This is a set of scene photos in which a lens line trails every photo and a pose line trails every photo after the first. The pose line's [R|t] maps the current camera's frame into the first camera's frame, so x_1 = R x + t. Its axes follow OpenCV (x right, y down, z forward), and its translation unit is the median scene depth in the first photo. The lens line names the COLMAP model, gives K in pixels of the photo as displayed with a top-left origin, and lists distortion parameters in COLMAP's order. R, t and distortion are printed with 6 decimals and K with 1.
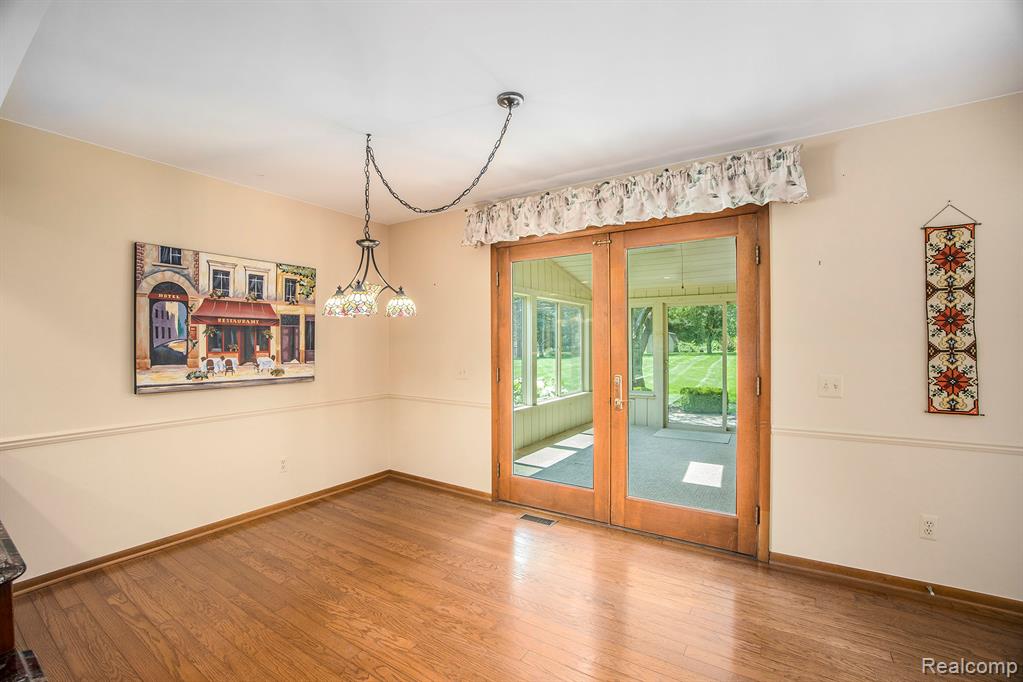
lens RADIAL K [[442.2, 0, 511.5], [0, 442.2, 345.5], [0, 0, 1]] dist [-0.048827, 0.006191]
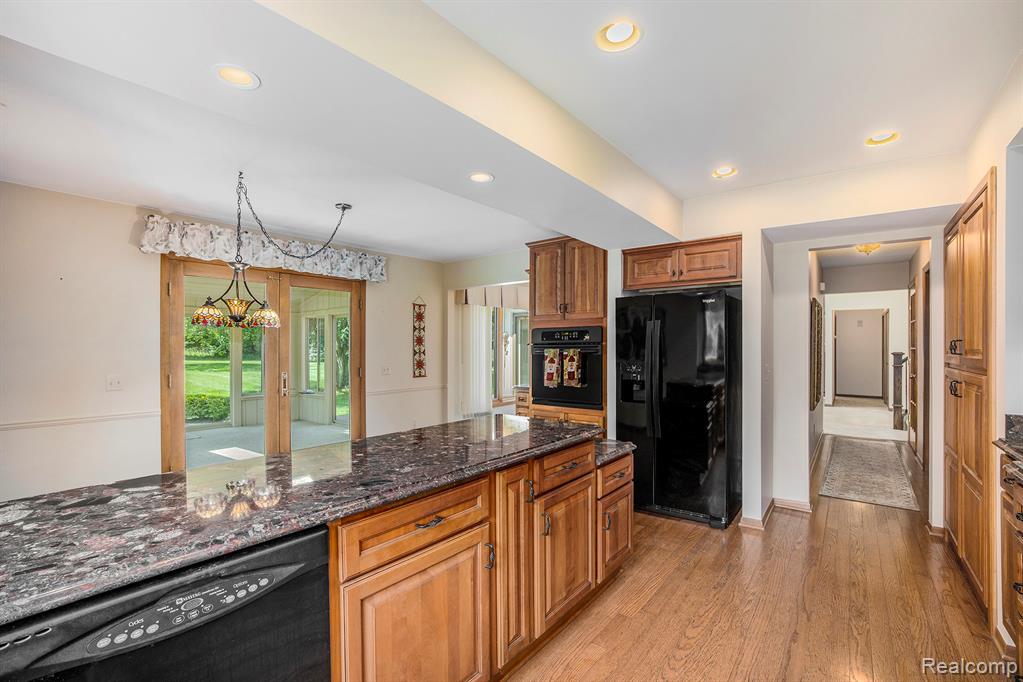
lens RADIAL K [[442.2, 0, 507.8], [0, 442.2, 343.5], [0, 0, 1]] dist [-0.048827, 0.006191]
pose [[0.094082, 0.011721, 0.995495, -1.363052], [0.007591, 0.999893, -0.012491, -0.004725], [-0.995536, 0.008732, 0.093983, 0.171867]]
